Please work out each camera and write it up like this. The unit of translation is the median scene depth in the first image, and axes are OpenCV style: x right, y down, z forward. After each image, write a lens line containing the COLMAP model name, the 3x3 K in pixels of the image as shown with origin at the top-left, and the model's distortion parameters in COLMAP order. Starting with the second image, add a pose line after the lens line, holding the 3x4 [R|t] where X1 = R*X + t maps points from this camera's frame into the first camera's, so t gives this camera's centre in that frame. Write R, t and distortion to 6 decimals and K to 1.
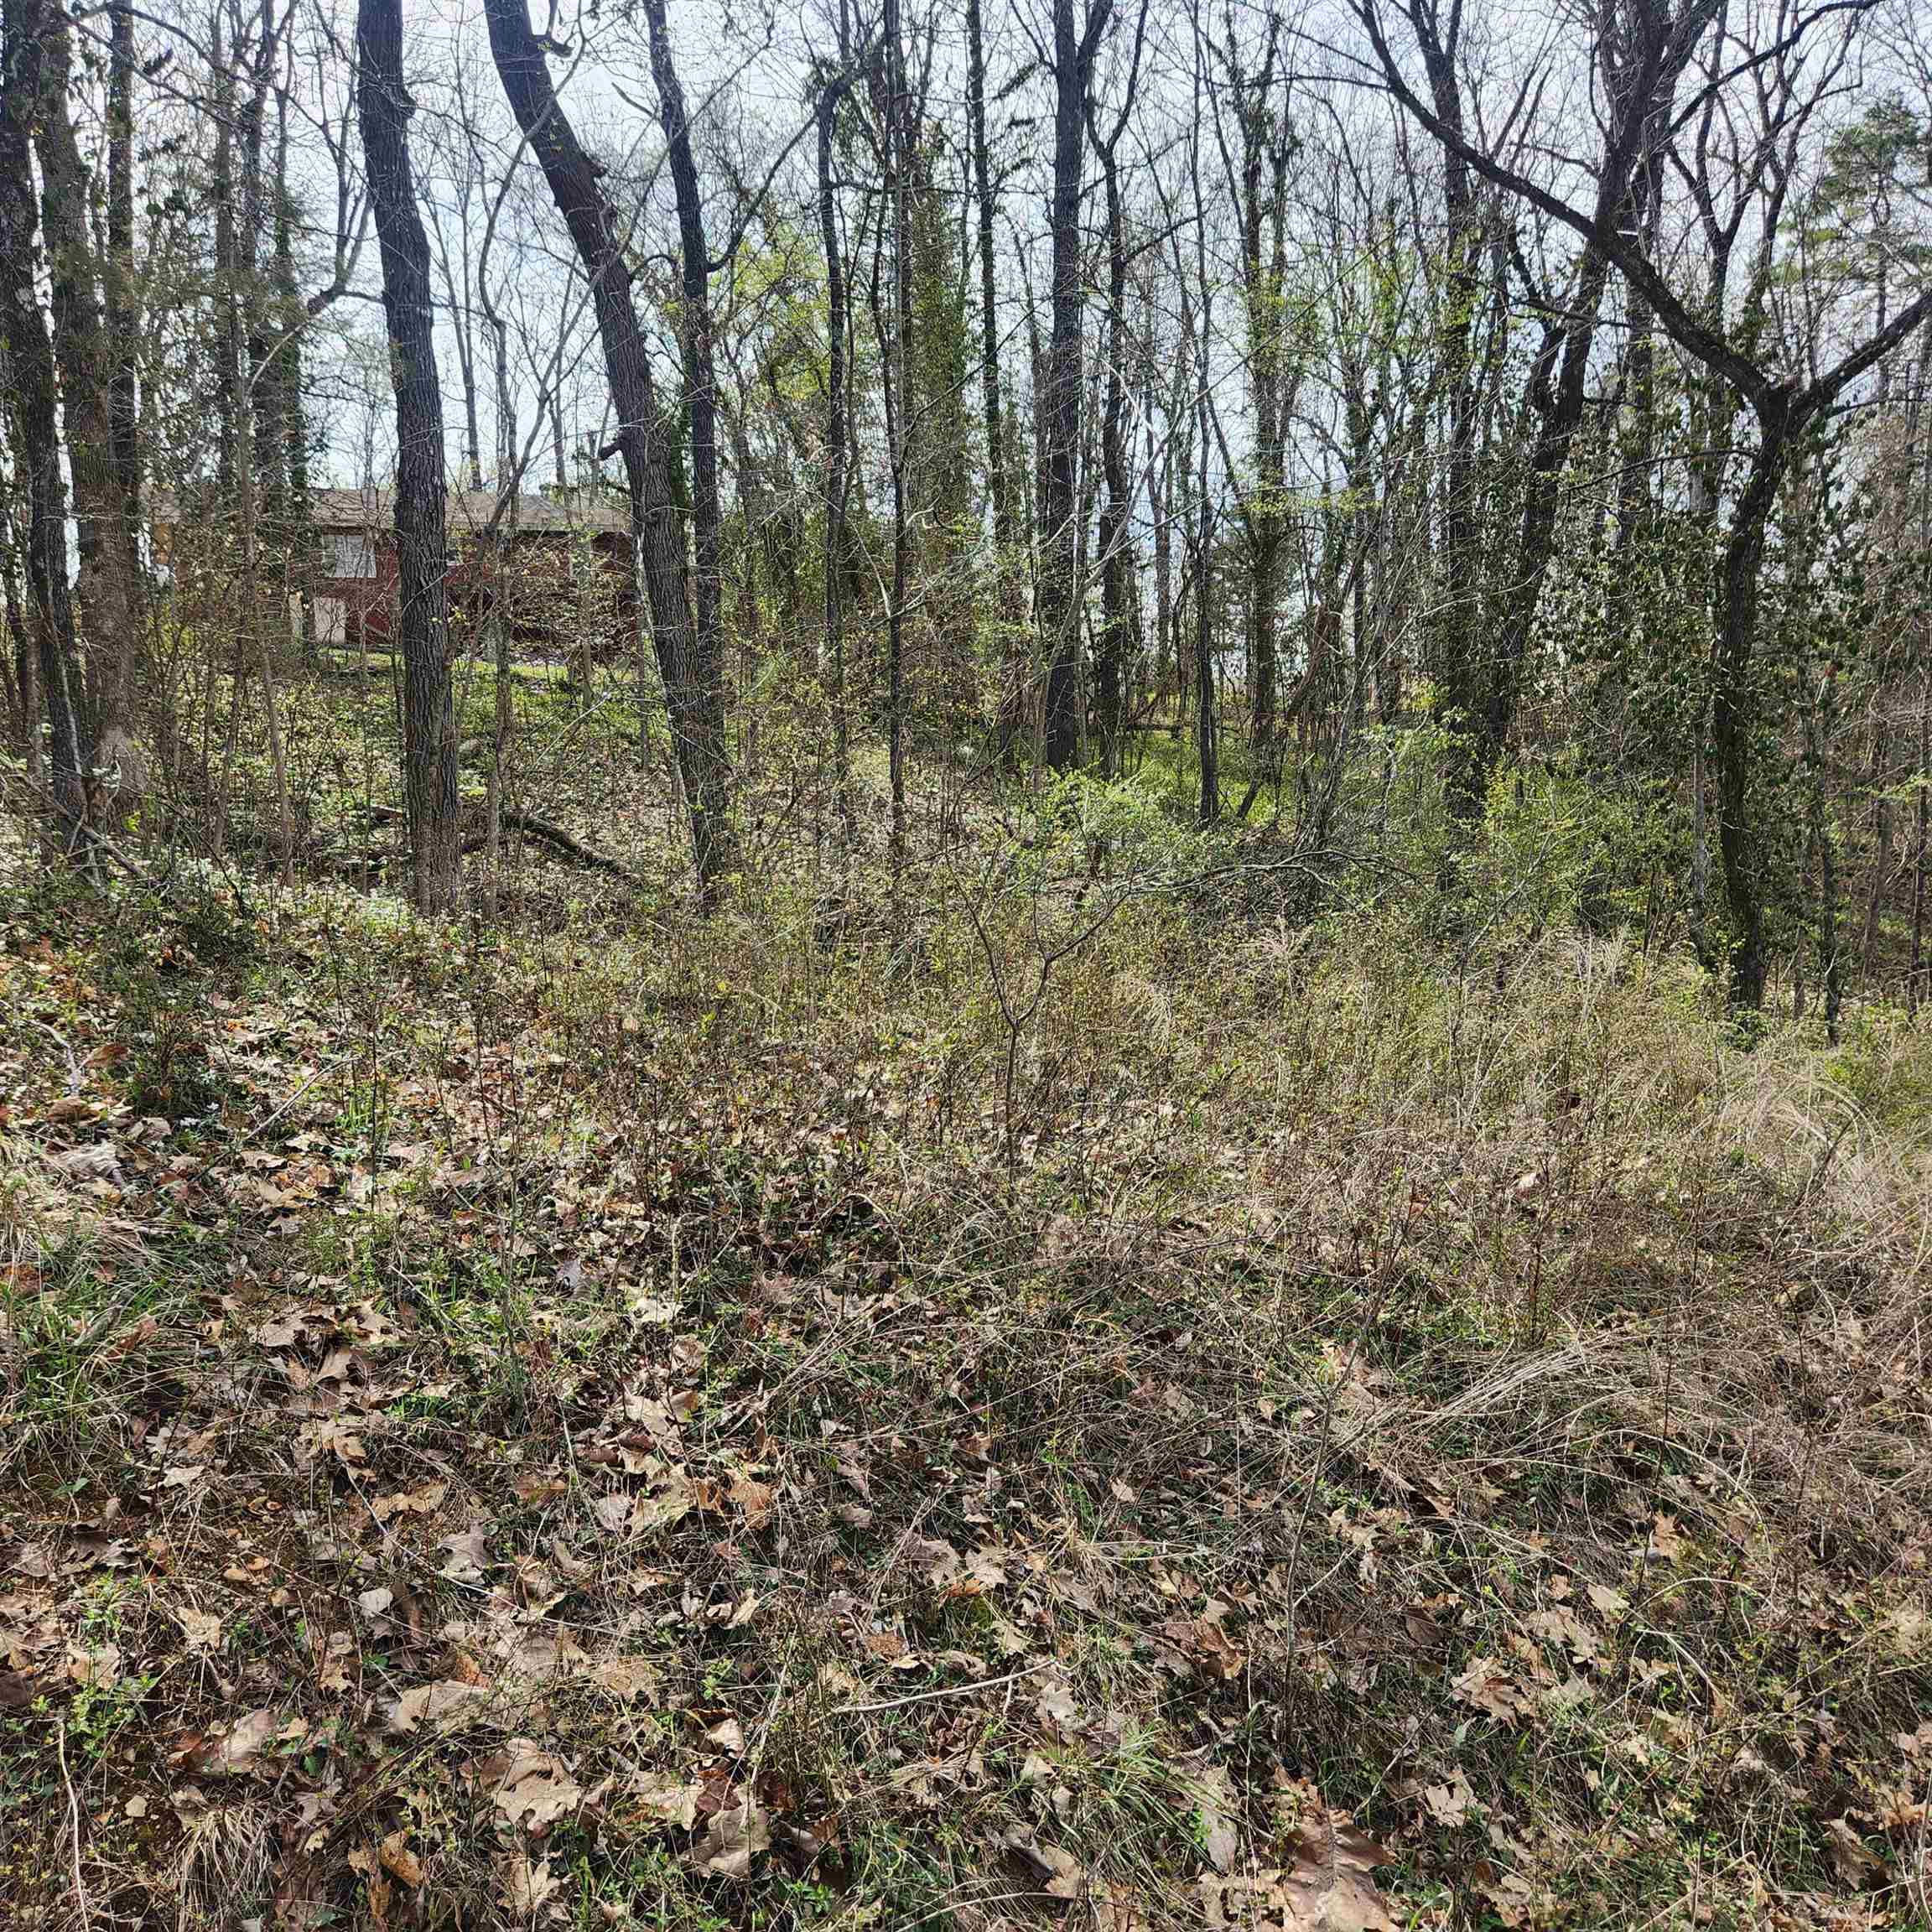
lens RADIAL K [[1720.6, 0, 941.4], [0, 1720.6, 992.4], [0, 0, 1]] dist [0.088918, -0.091808]
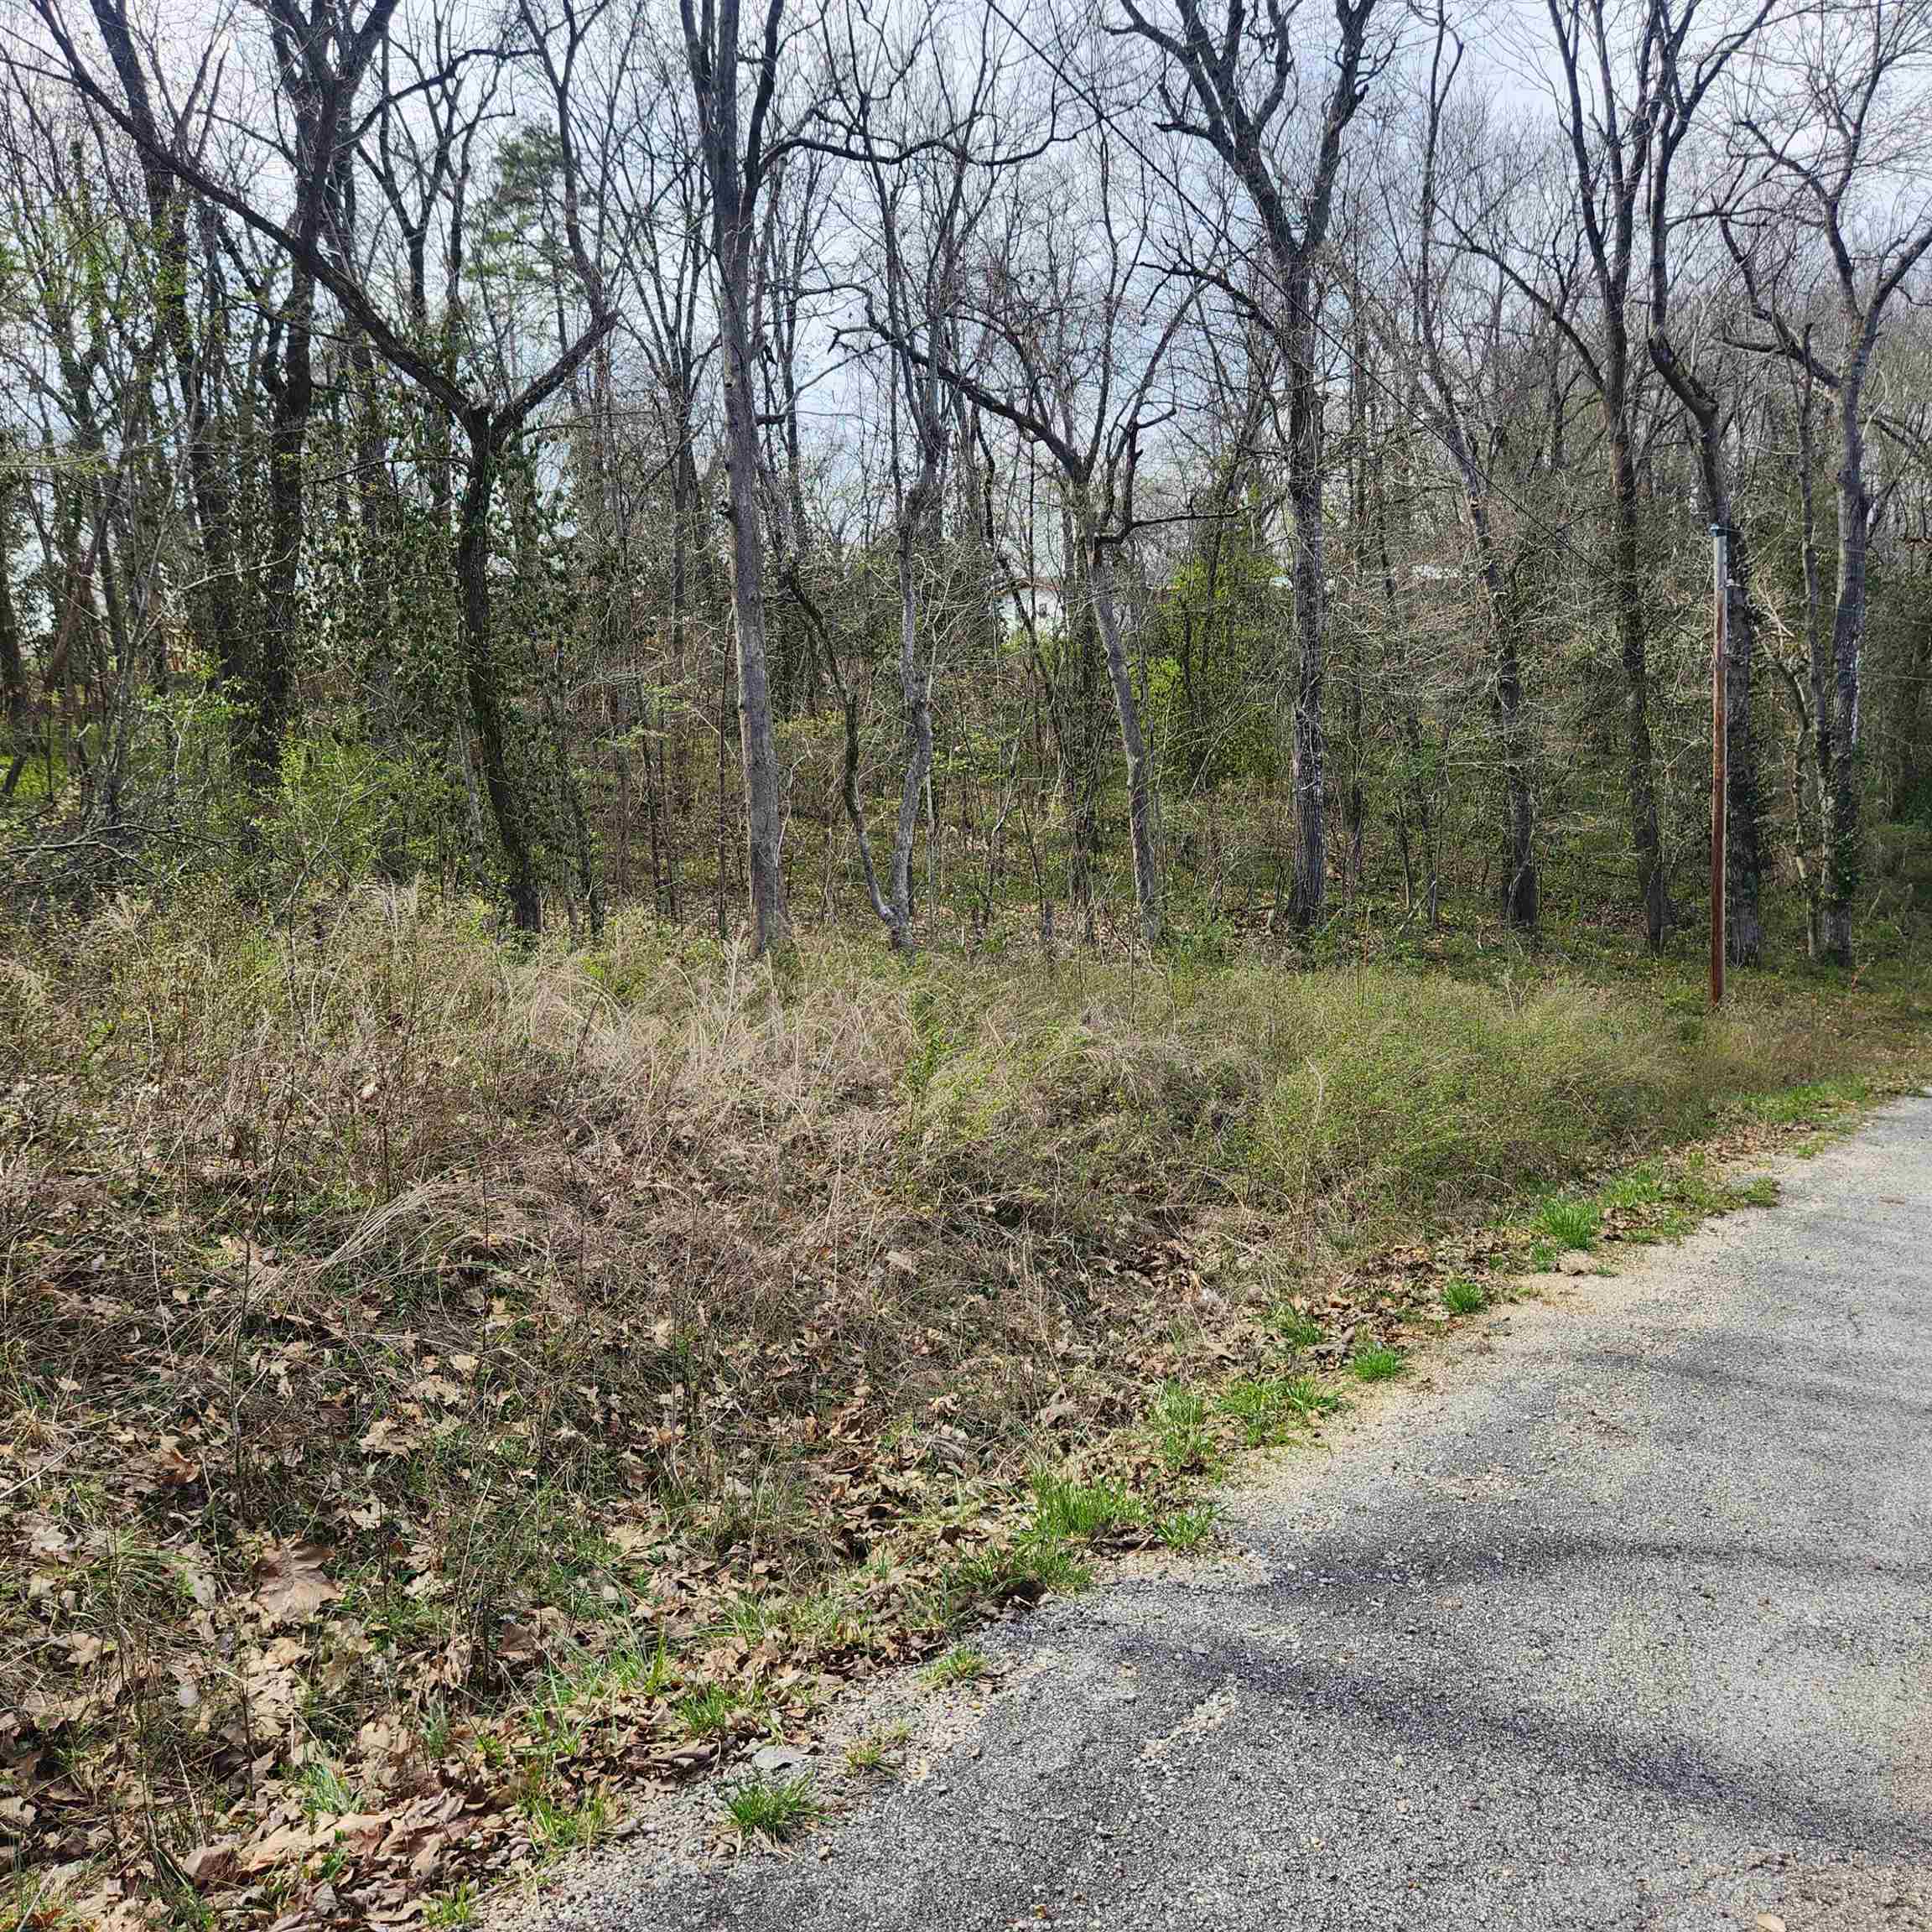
lens RADIAL K [[1720.6, 0, 925.3], [0, 1720.6, 944.1], [0, 0, 1]] dist [0.088918, -0.091808]
pose [[0.788157, -0.120995, 0.603464, -0.110314], [0.121985, 0.991745, 0.039528, 0.010009], [-0.603265, 0.042459, 0.796410, -0.299423]]
